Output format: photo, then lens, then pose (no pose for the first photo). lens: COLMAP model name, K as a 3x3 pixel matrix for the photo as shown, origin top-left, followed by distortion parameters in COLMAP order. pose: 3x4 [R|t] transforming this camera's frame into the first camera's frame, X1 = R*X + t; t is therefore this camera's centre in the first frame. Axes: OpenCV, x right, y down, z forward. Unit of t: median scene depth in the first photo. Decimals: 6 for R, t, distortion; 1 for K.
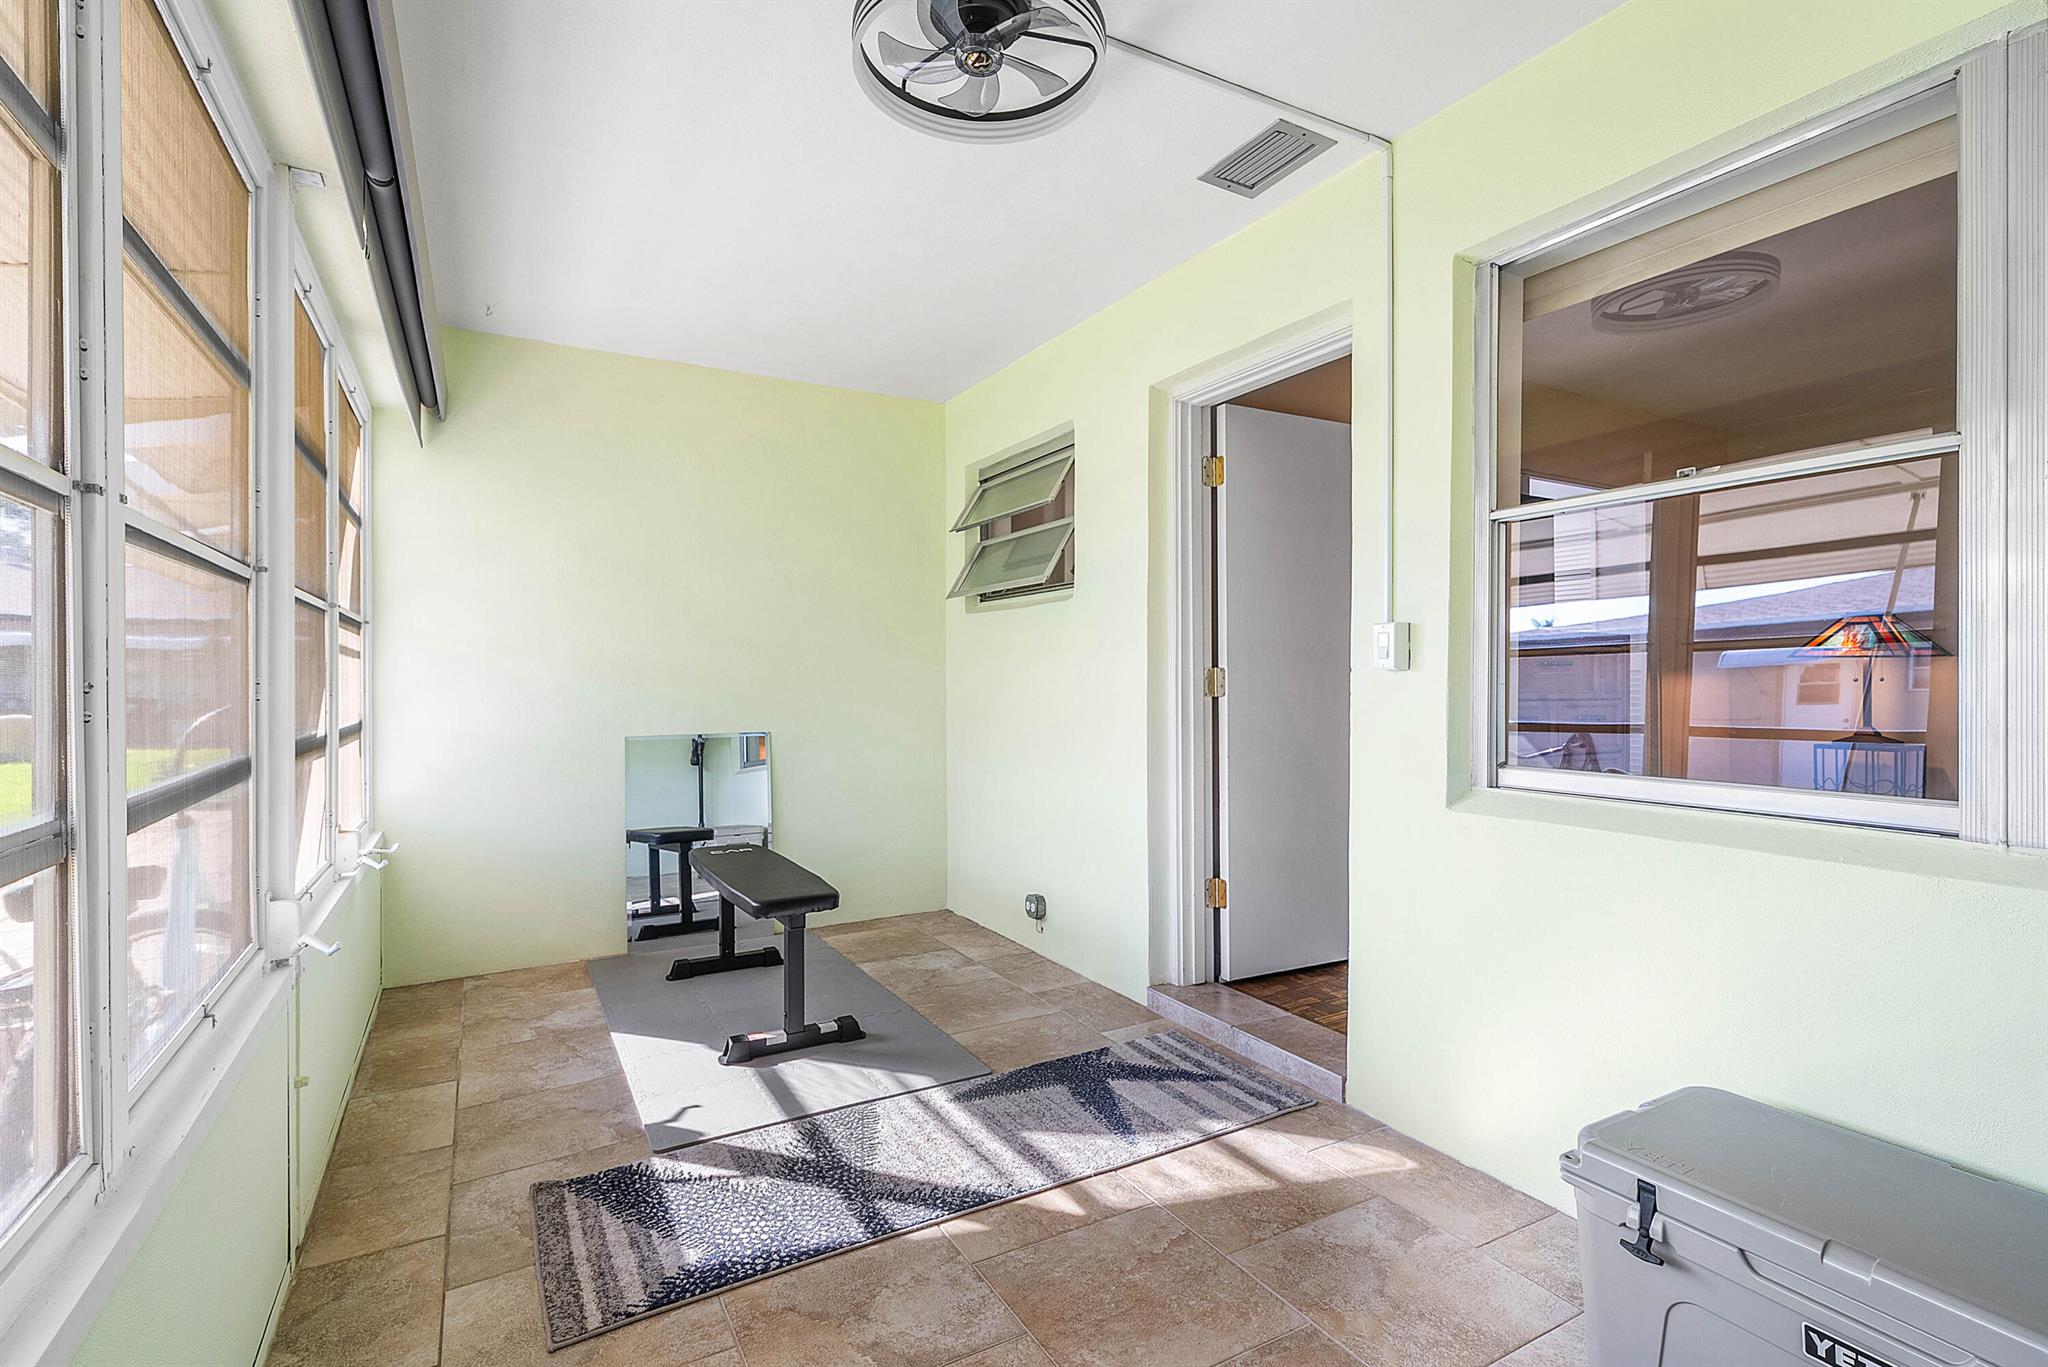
lens RADIAL K [[986.2, 0, 1020.0], [0, 986.2, 674.1], [0, 0, 1]] dist [0.001080, -0.000442]
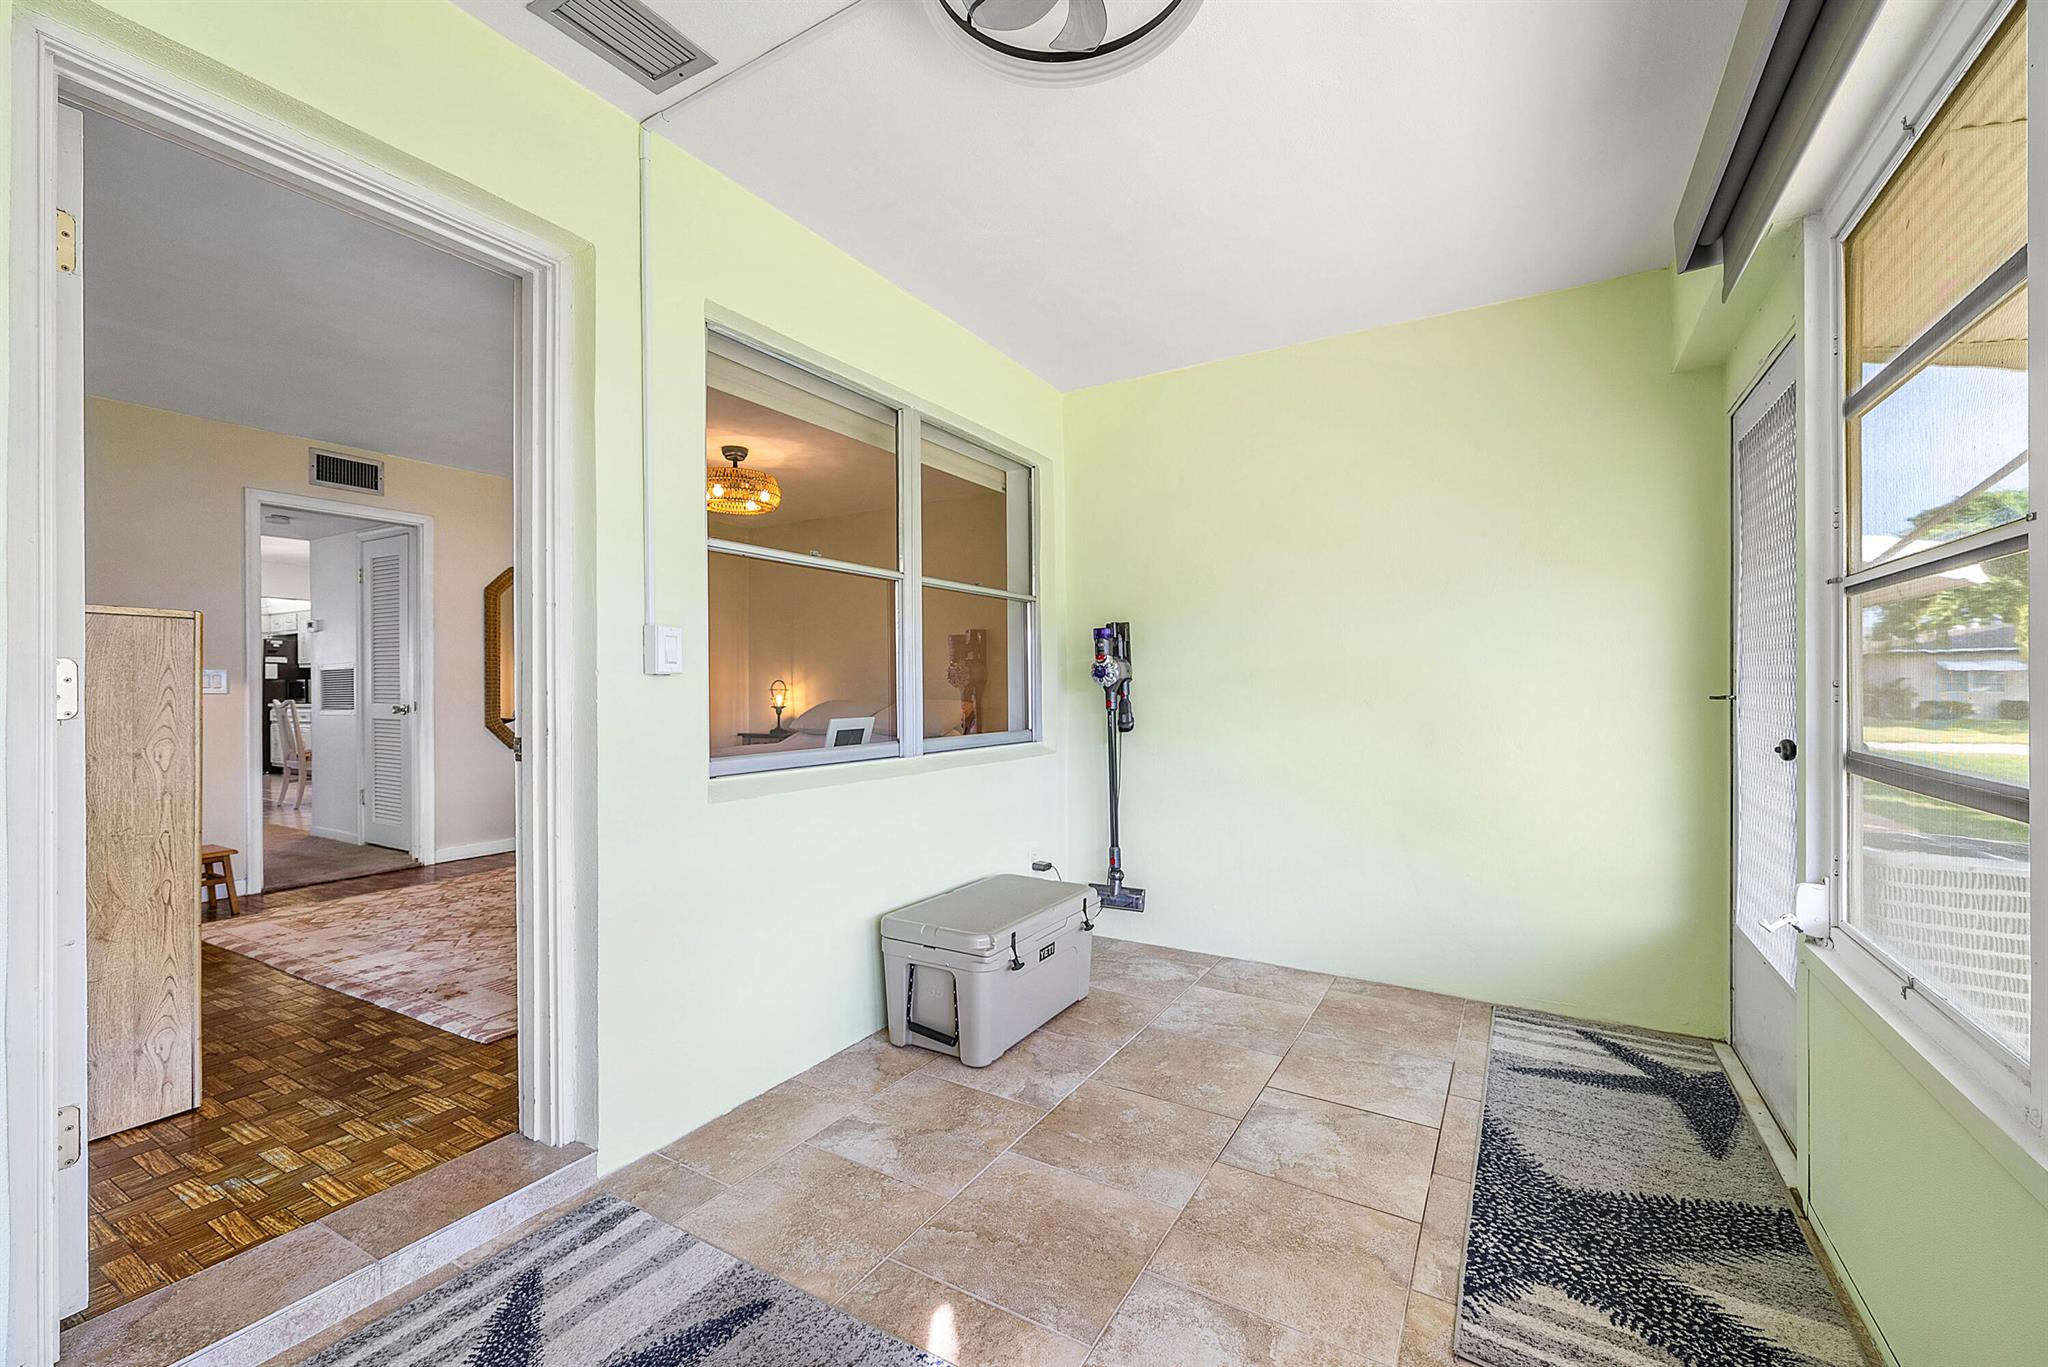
lens RADIAL K [[853.7, 0, 1001.7], [0, 853.7, 689.1], [0, 0, 1]] dist [0.000046, -0.000053]
pose [[-0.501158, 0.001592, 0.865355, -0.487852], [-0.003963, 0.999984, -0.004135, 0.007506], [-0.865347, -0.005502, -0.501143, 1.058141]]
